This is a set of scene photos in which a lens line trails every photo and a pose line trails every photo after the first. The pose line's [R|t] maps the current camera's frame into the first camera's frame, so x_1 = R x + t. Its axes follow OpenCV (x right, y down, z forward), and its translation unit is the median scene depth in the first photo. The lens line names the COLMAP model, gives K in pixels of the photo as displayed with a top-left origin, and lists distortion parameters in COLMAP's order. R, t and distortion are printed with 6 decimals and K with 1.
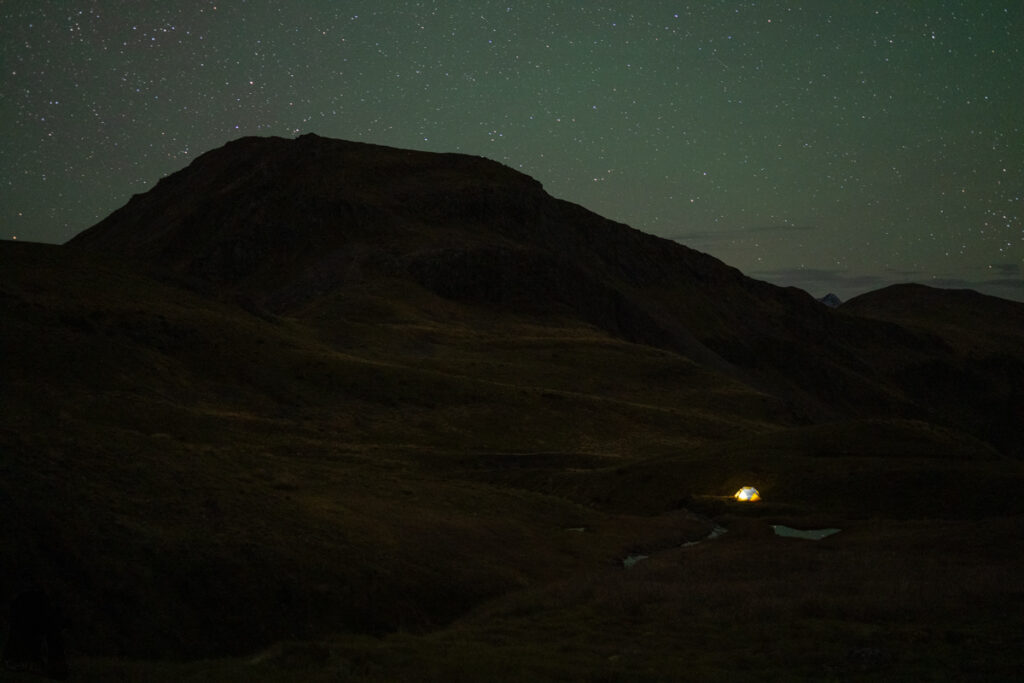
lens RADIAL K [[1080.9, 0, 511.2], [0, 1080.9, 315.5], [0, 0, 1]] dist [0.083748, -0.396720]
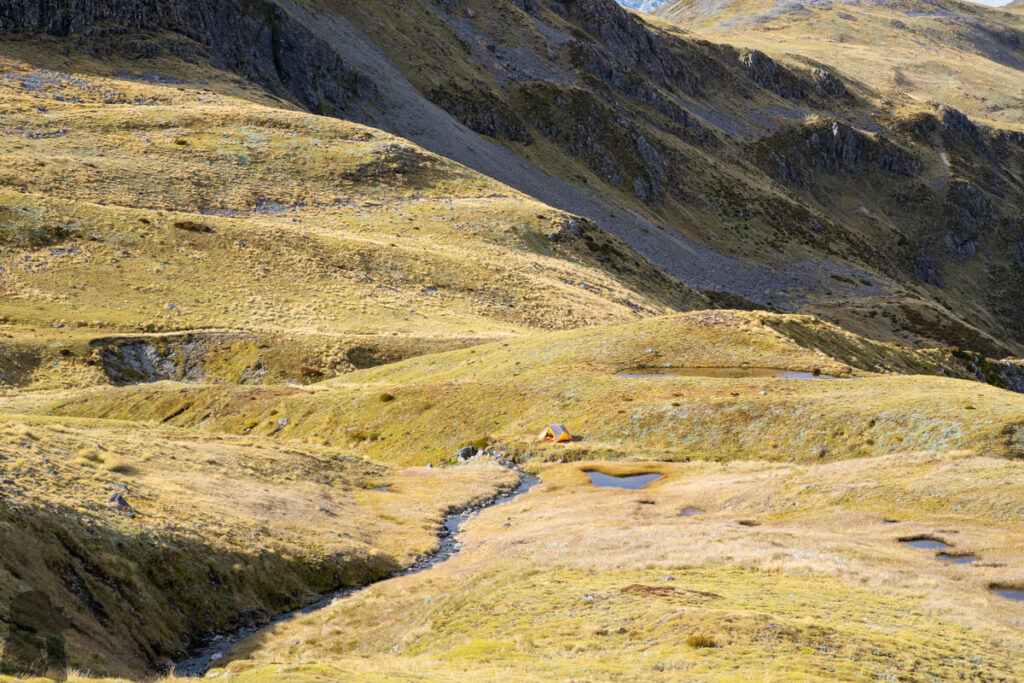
lens RADIAL K [[2180.0, 0, 512.0], [0, 2180.0, 341.5], [0, 0, 1]] dist [-0.186978, -0.398805]
pose [[0.975018, -0.026221, 0.220571, -0.035212], [-0.008872, 0.987619, 0.156623, -0.032237], [-0.221947, -0.154667, 0.962714, -0.115102]]
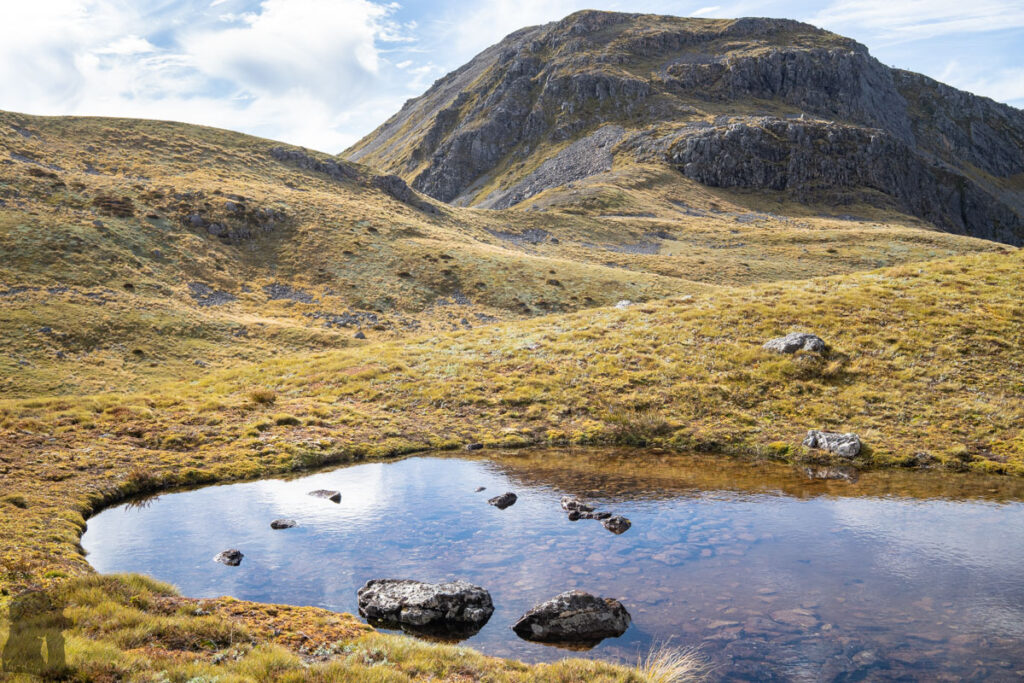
lens RADIAL K [[1080.9, 0, 511.2], [0, 1080.9, 315.5], [0, 0, 1]] dist [0.083748, -0.396720]
pose [[0.938985, -0.001043, -0.343956, 0.074389], [0.023508, 0.997852, 0.061152, 0.025489], [0.343153, -0.065506, 0.936992, 0.205909]]
